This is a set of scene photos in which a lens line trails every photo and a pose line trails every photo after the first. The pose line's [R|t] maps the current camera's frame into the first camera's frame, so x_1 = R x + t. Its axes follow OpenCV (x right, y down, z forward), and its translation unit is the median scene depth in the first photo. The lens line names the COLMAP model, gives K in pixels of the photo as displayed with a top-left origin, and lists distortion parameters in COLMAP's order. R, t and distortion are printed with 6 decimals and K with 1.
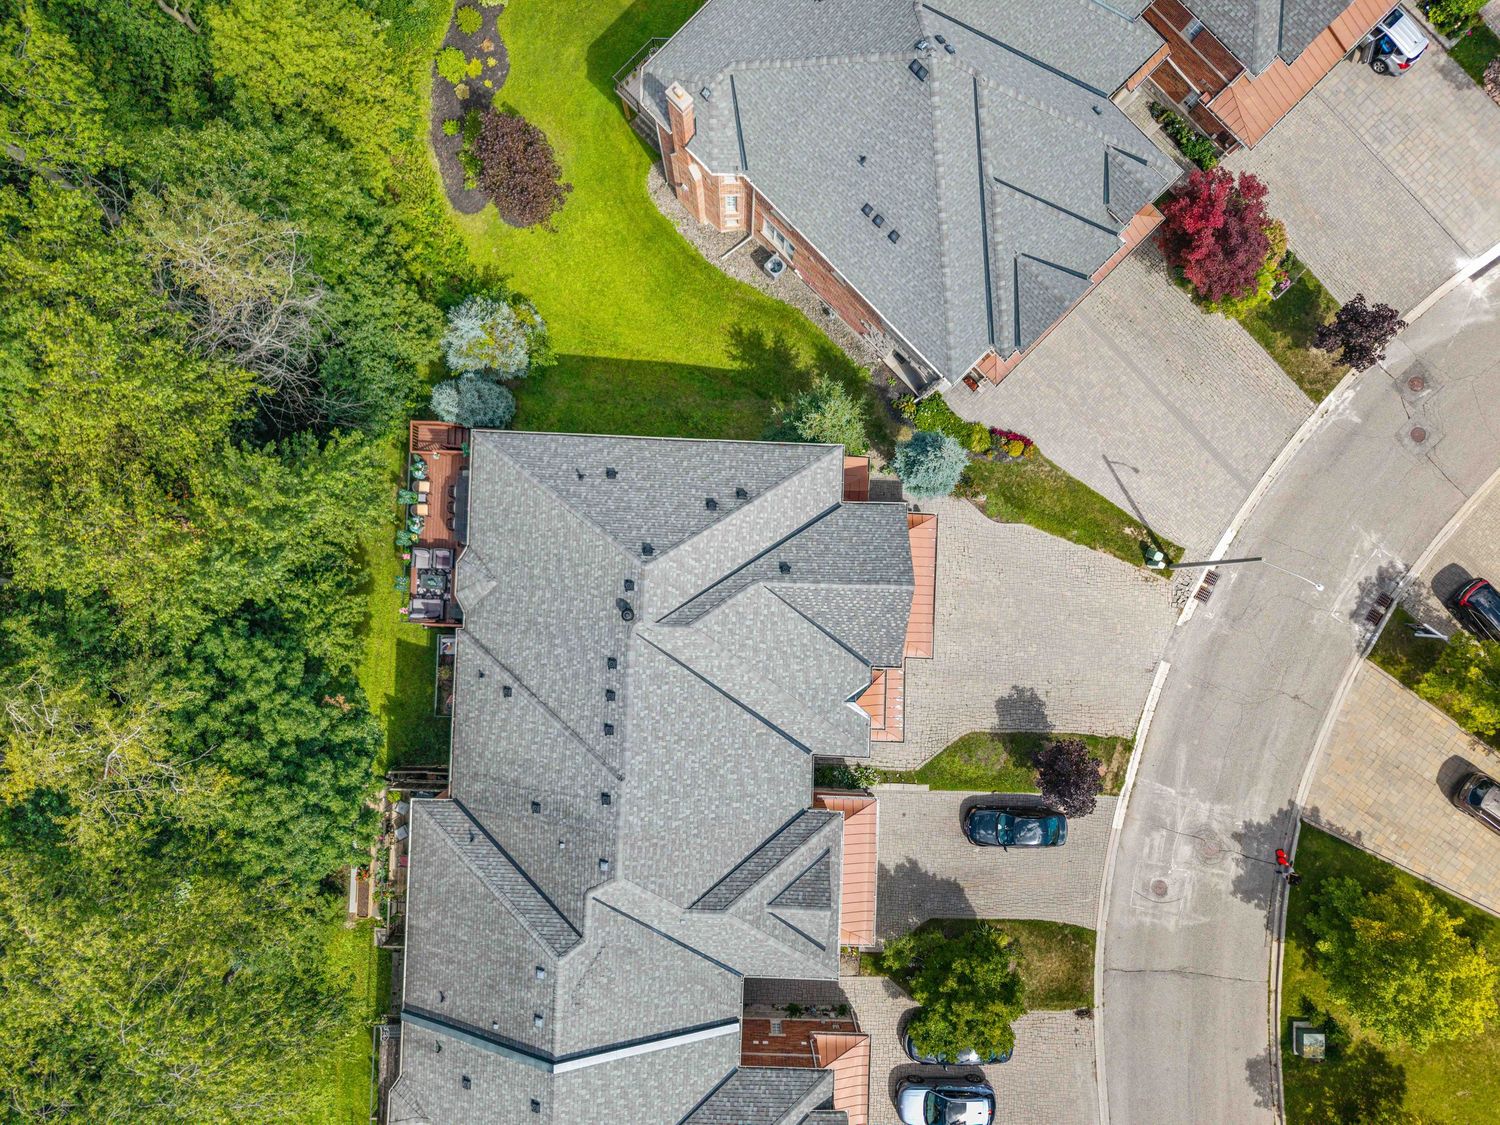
lens RADIAL K [[996.8, 0, 744.1], [0, 996.8, 565.8], [0, 0, 1]] dist [0.032170, -0.027133]
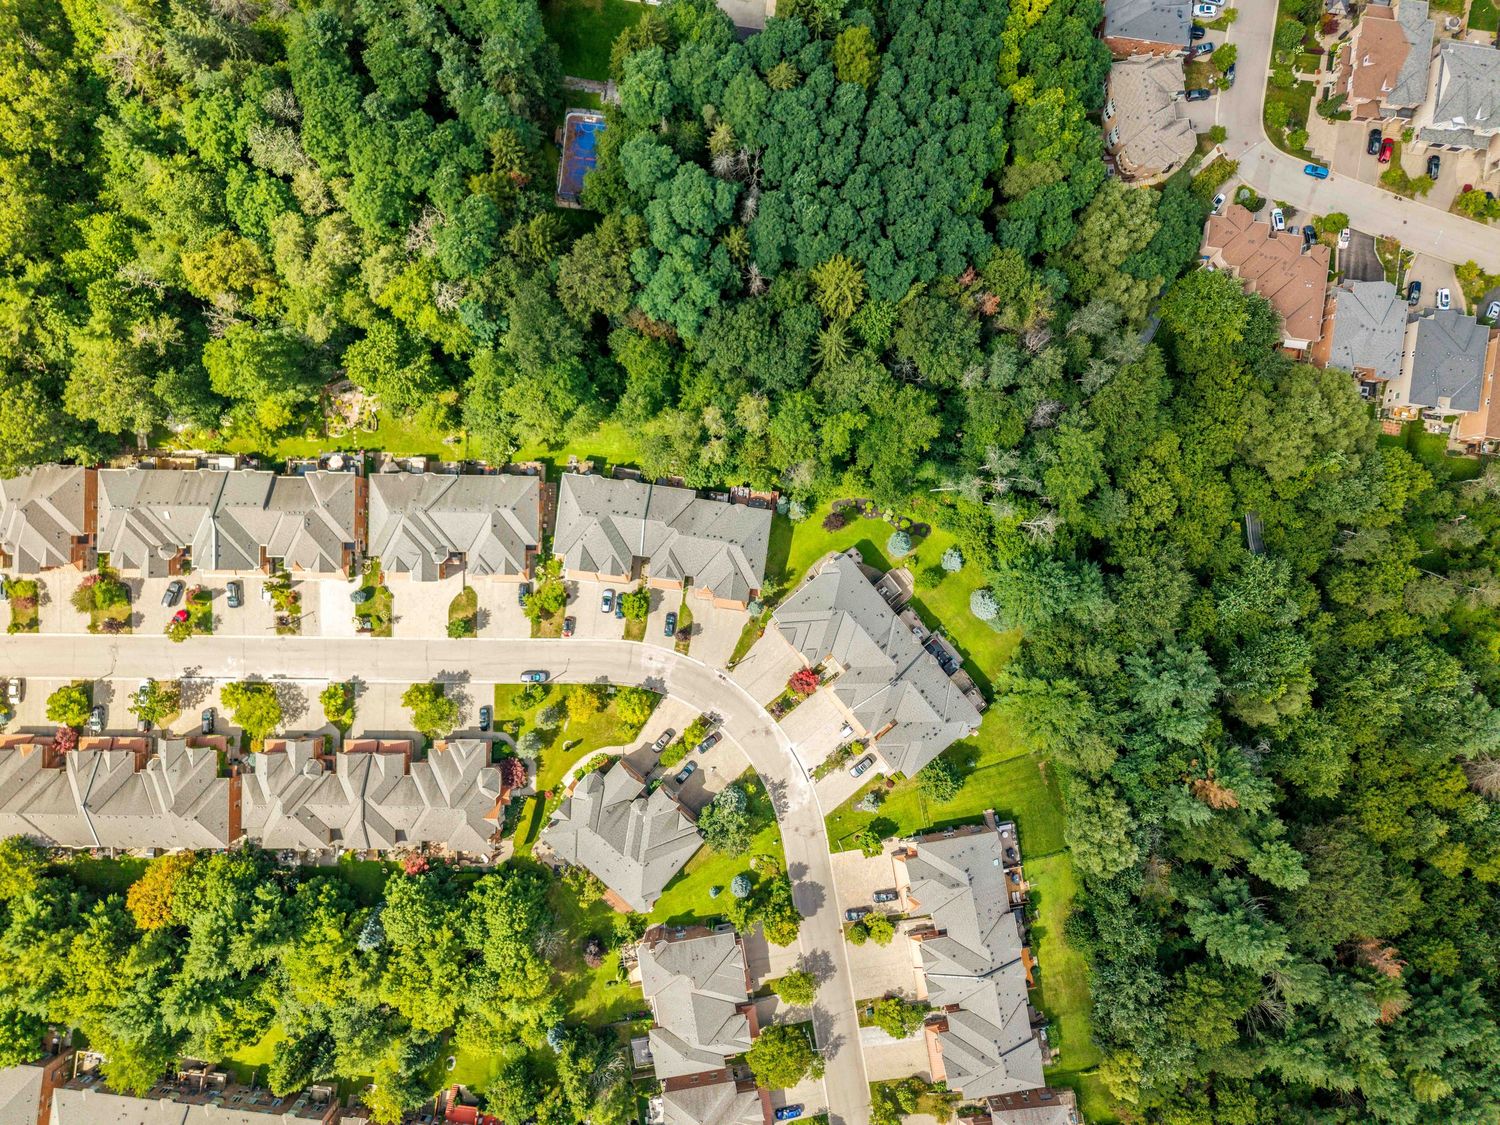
lens RADIAL K [[1025.6, 0, 743.2], [0, 1025.6, 562.9], [0, 0, 1]] dist [0.026103, -0.057855]
pose [[-0.094662, 0.995506, -0.002495, -0.004771], [-0.995499, -0.094672, -0.004289, -0.002093], [-0.004506, 0.002078, 0.999988, -3.412758]]
